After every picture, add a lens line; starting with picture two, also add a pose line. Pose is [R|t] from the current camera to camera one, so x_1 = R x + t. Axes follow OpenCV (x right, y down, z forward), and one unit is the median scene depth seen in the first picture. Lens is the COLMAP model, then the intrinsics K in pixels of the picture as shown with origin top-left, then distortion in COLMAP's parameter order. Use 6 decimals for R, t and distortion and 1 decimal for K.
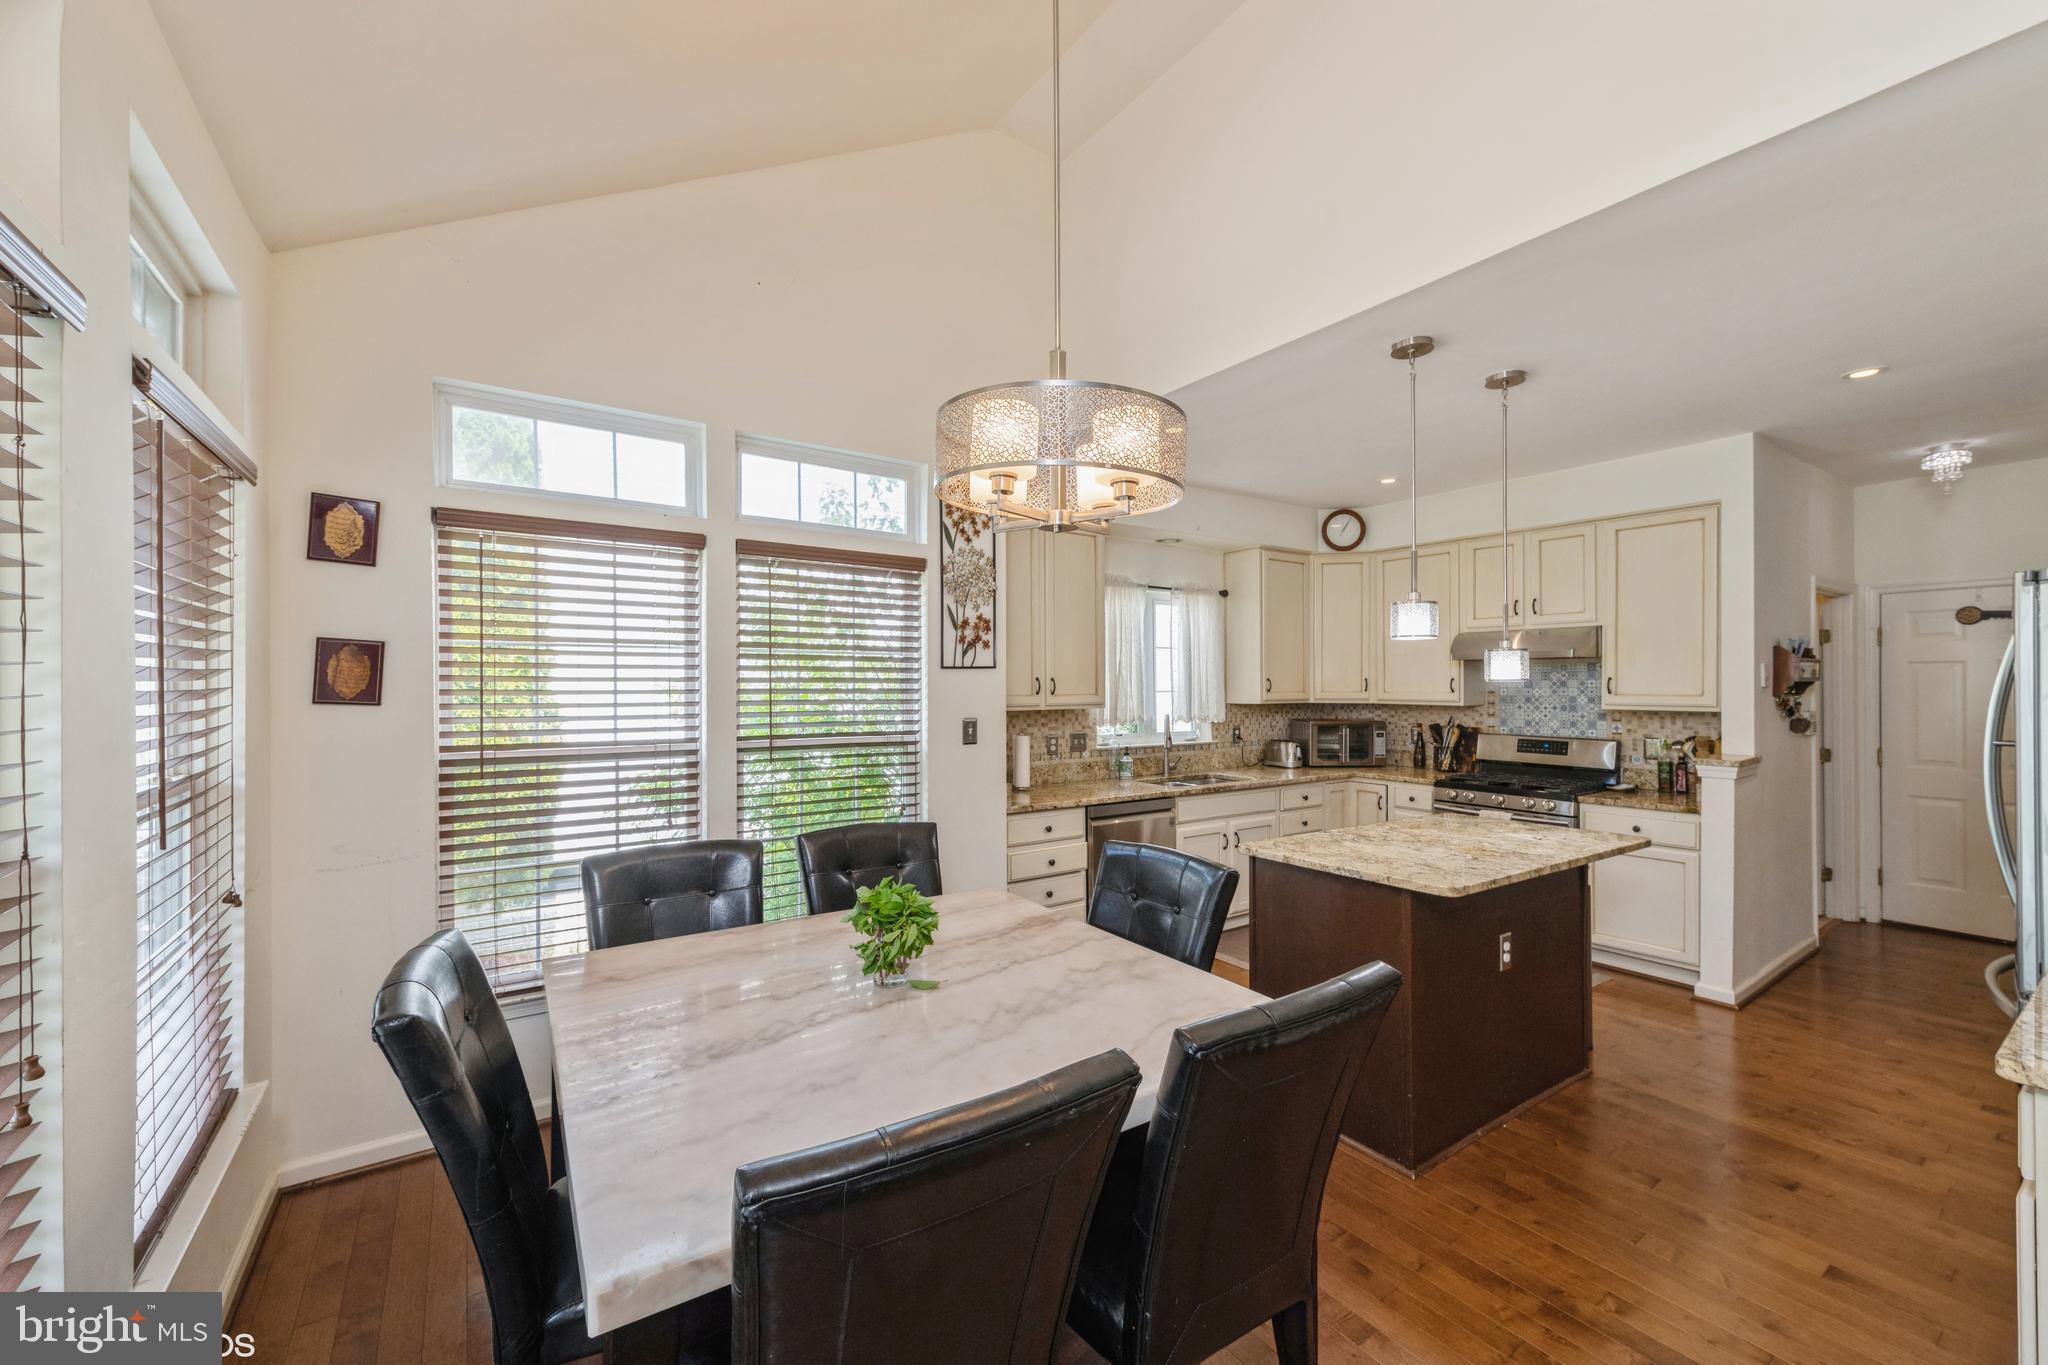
lens RADIAL K [[817.2, 0, 1001.4], [0, 817.2, 688.7], [0, 0, 1]] dist [0.015239, -0.002336]
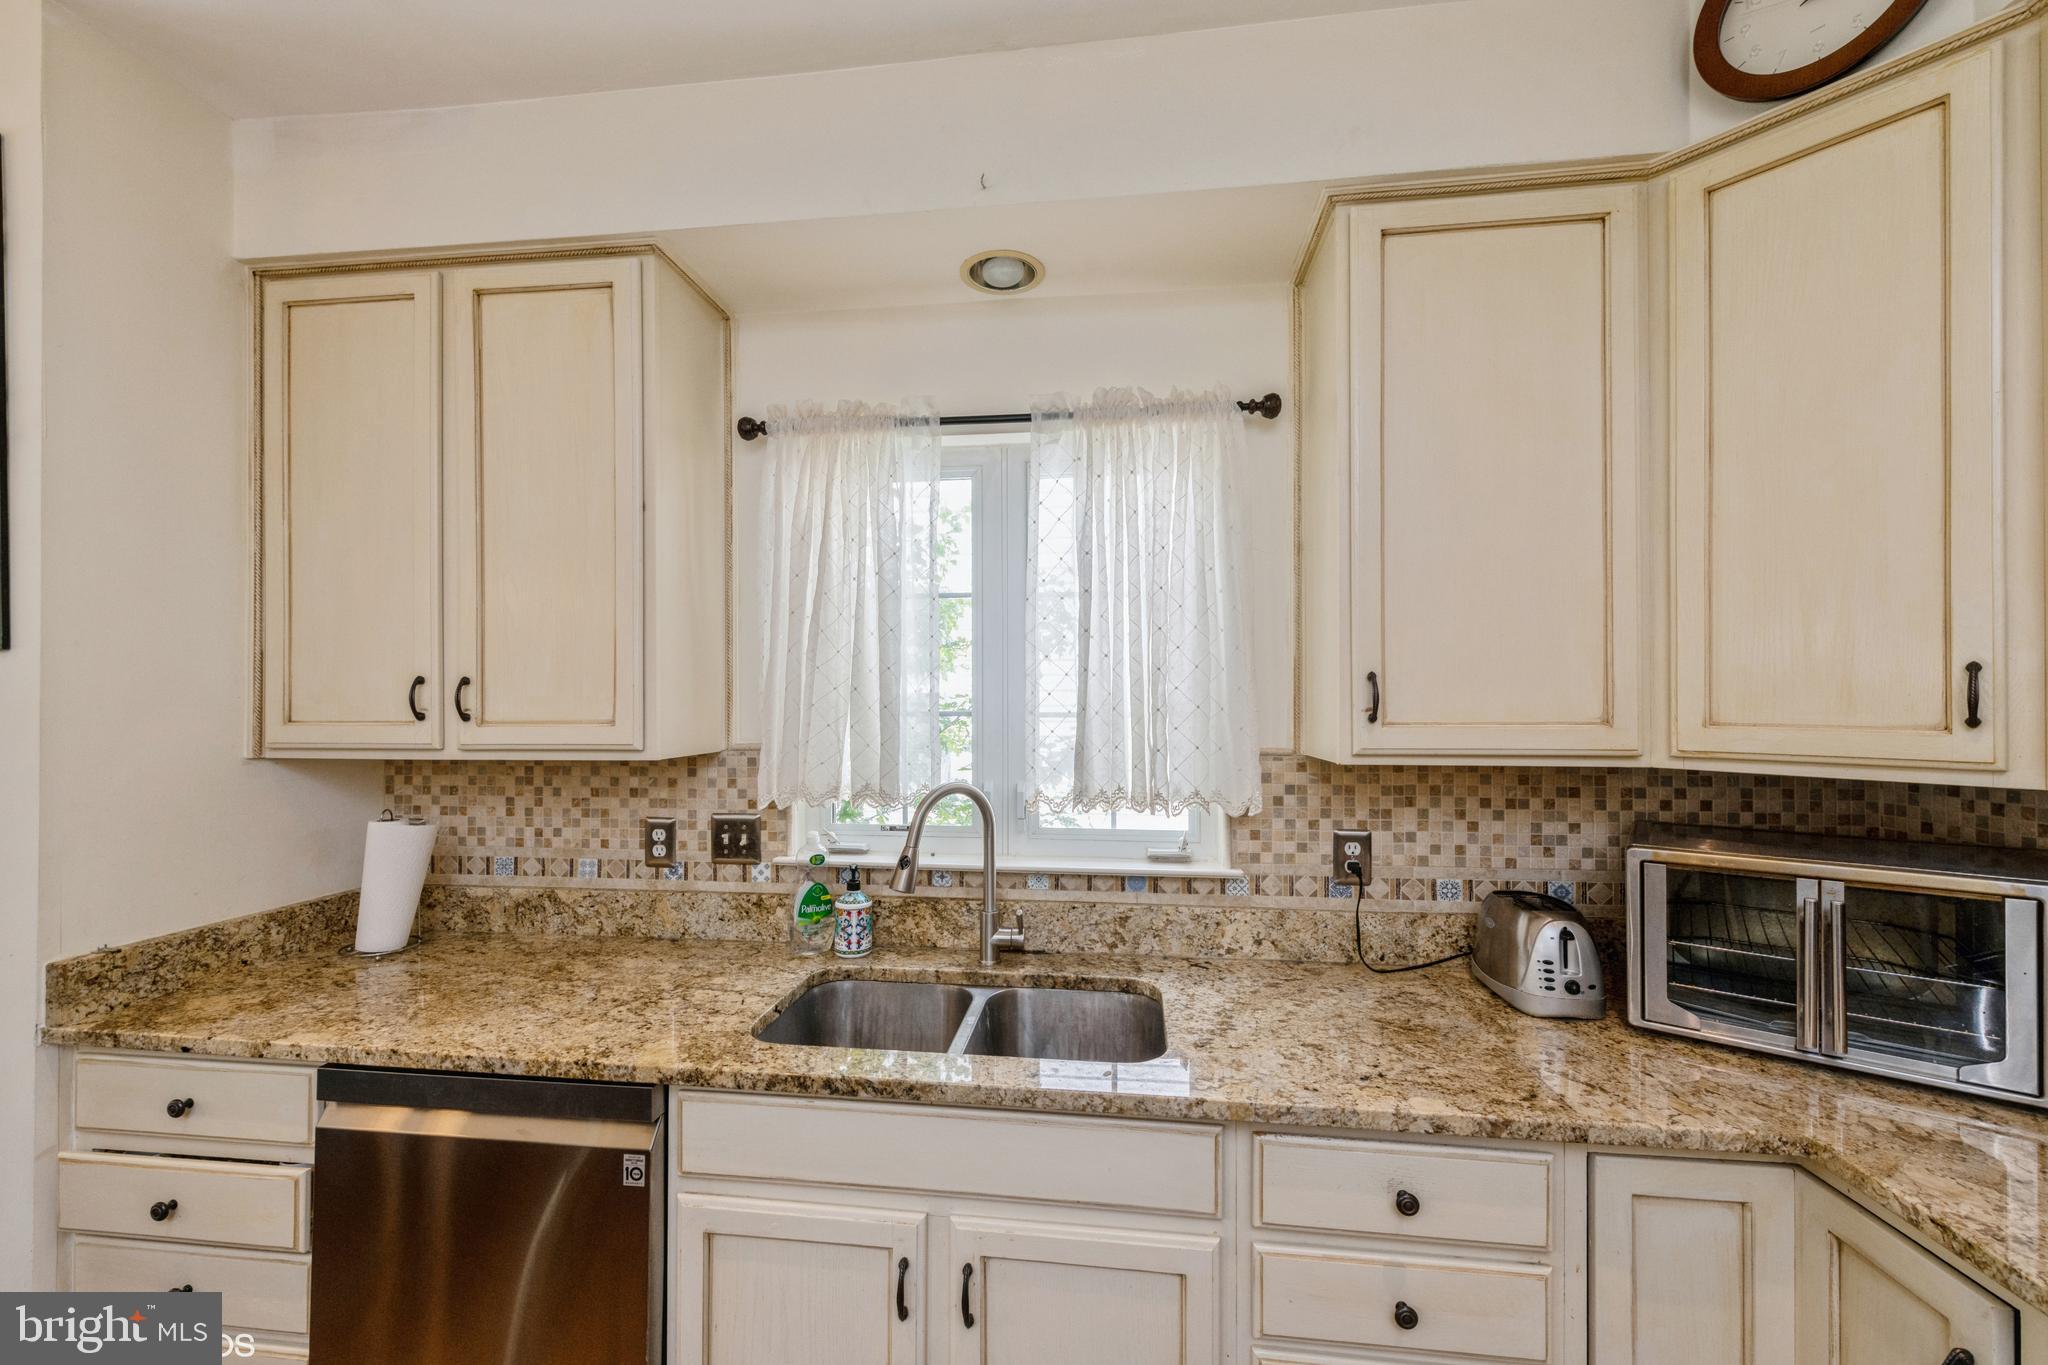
lens RADIAL K [[817.2, 0, 1019.0], [0, 817.2, 692.9], [0, 0, 1]] dist [0.015239, -0.002336]
pose [[0.751740, -0.000986, -0.659459, 0.439265], [-0.003901, 0.999975, -0.005942, -0.004272], [0.659448, 0.007039, 0.751717, 0.755411]]
